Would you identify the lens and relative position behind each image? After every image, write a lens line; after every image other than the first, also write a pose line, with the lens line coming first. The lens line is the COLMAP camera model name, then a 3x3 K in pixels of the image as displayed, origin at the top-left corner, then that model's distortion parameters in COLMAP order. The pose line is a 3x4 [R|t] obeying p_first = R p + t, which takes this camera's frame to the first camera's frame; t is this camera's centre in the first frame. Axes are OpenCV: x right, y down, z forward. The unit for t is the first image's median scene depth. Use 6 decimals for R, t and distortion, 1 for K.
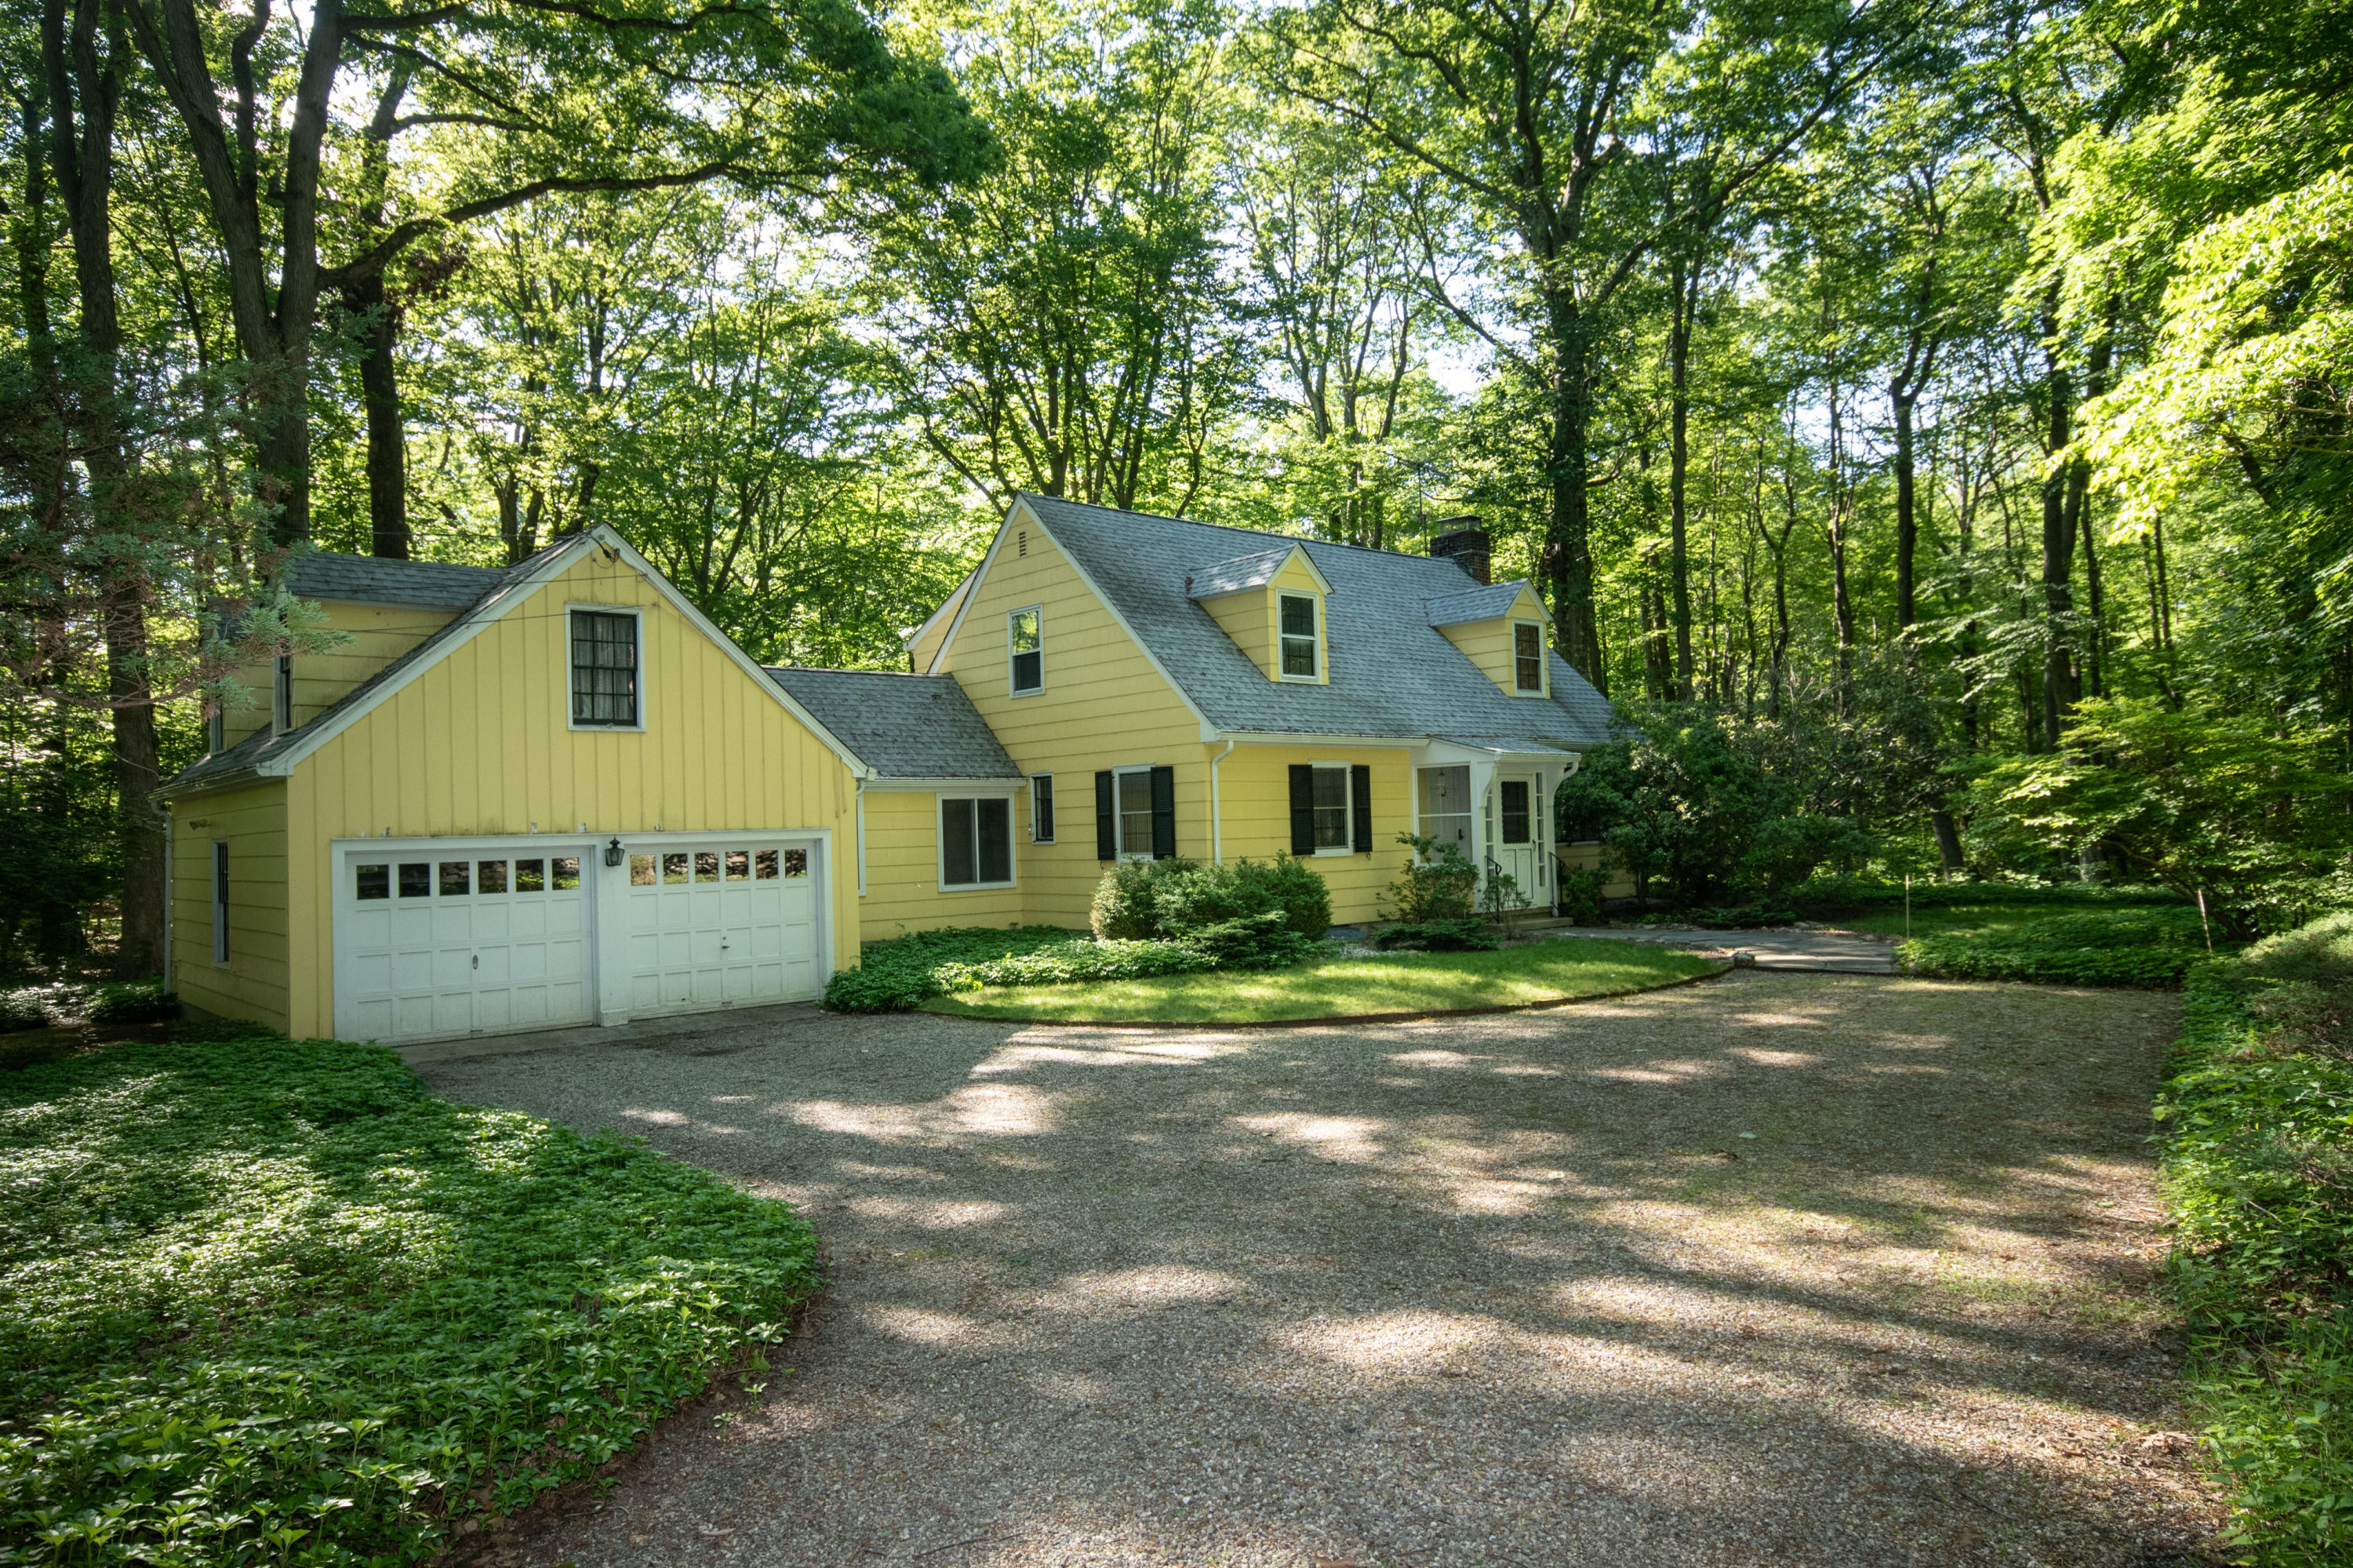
lens RADIAL K [[1499.2, 0, 1176.5], [0, 1499.2, 784.0], [0, 0, 1]] dist [0.001165, 0.001545]
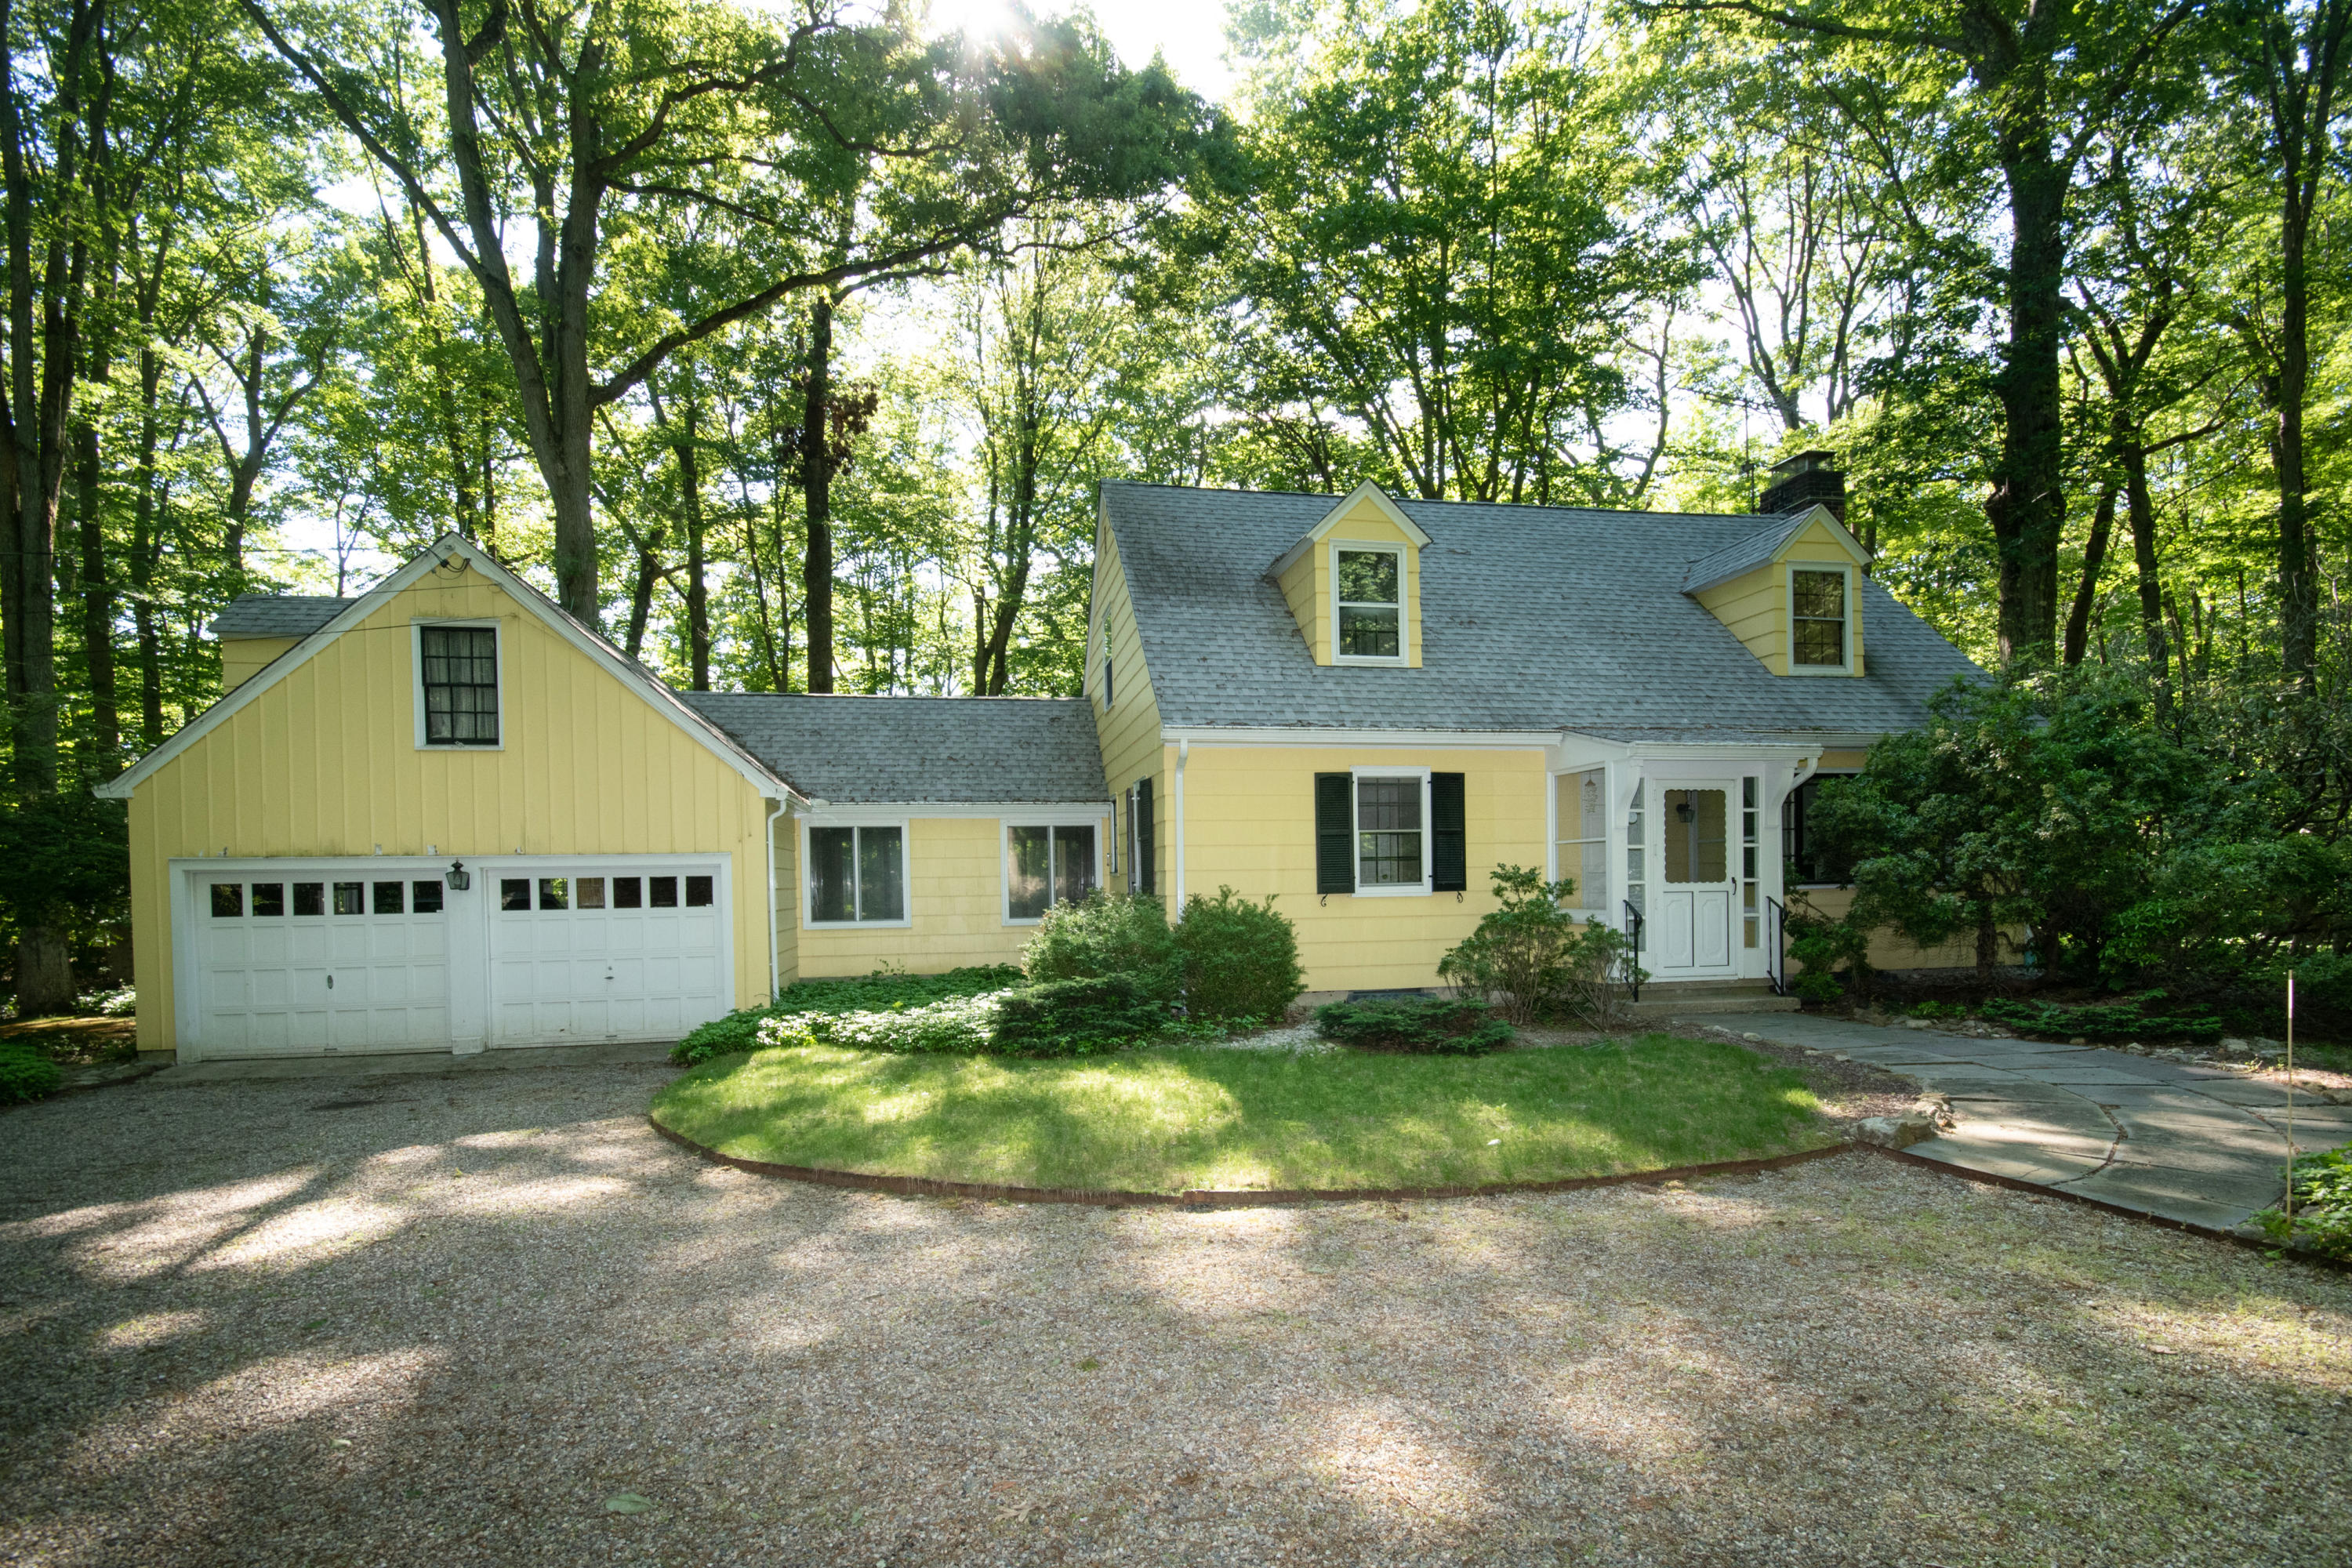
lens RADIAL K [[1001.7, 0, 1224.5], [0, 1001.7, 877.4], [0, 0, 1]] dist [0.011026, 0.000325]
pose [[0.857879, 0.022214, -0.513371, 0.304065], [0.007922, 0.998375, 0.056439, 0.011256], [0.513790, -0.052485, 0.856309, 0.559826]]
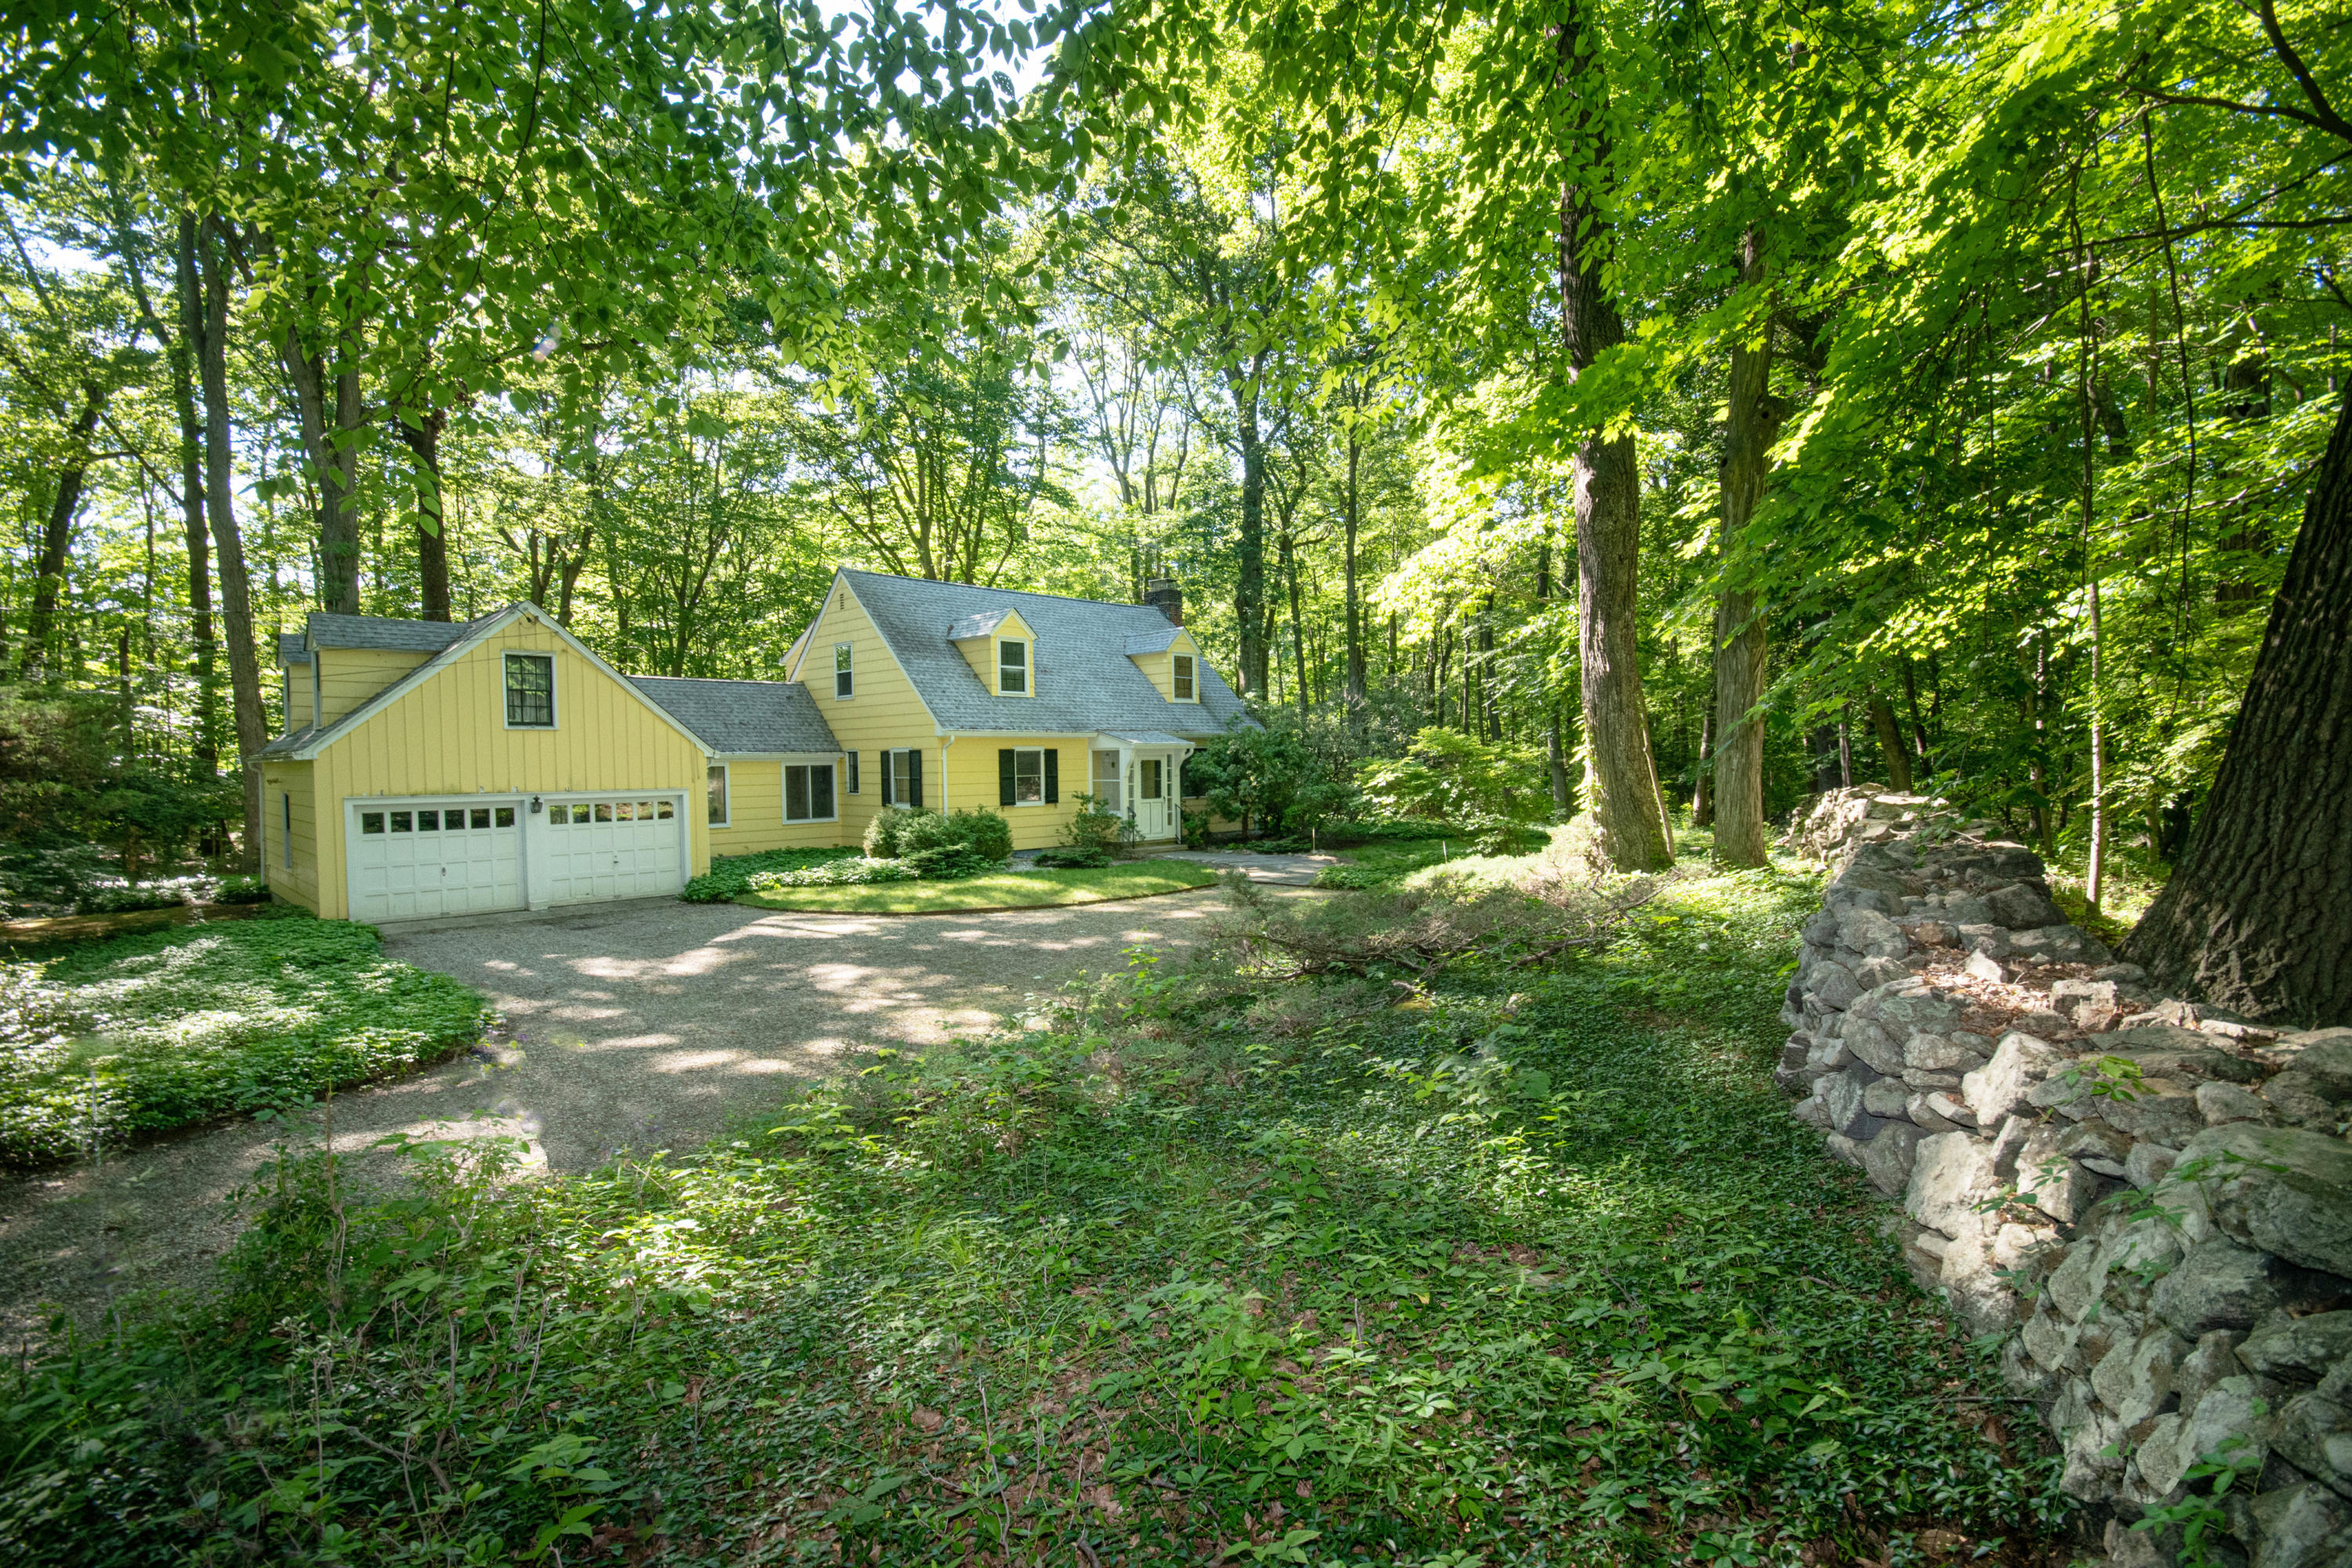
lens RADIAL K [[1090.9, 0, 1158.6], [0, 1090.9, 769.4], [0, 0, 1]] dist [0.011850, 0.000467]
pose [[0.998328, 0.015554, 0.055678, 0.185759], [-0.017688, 0.999119, 0.038059, -0.039615], [-0.055037, -0.038980, 0.997723, -0.176532]]
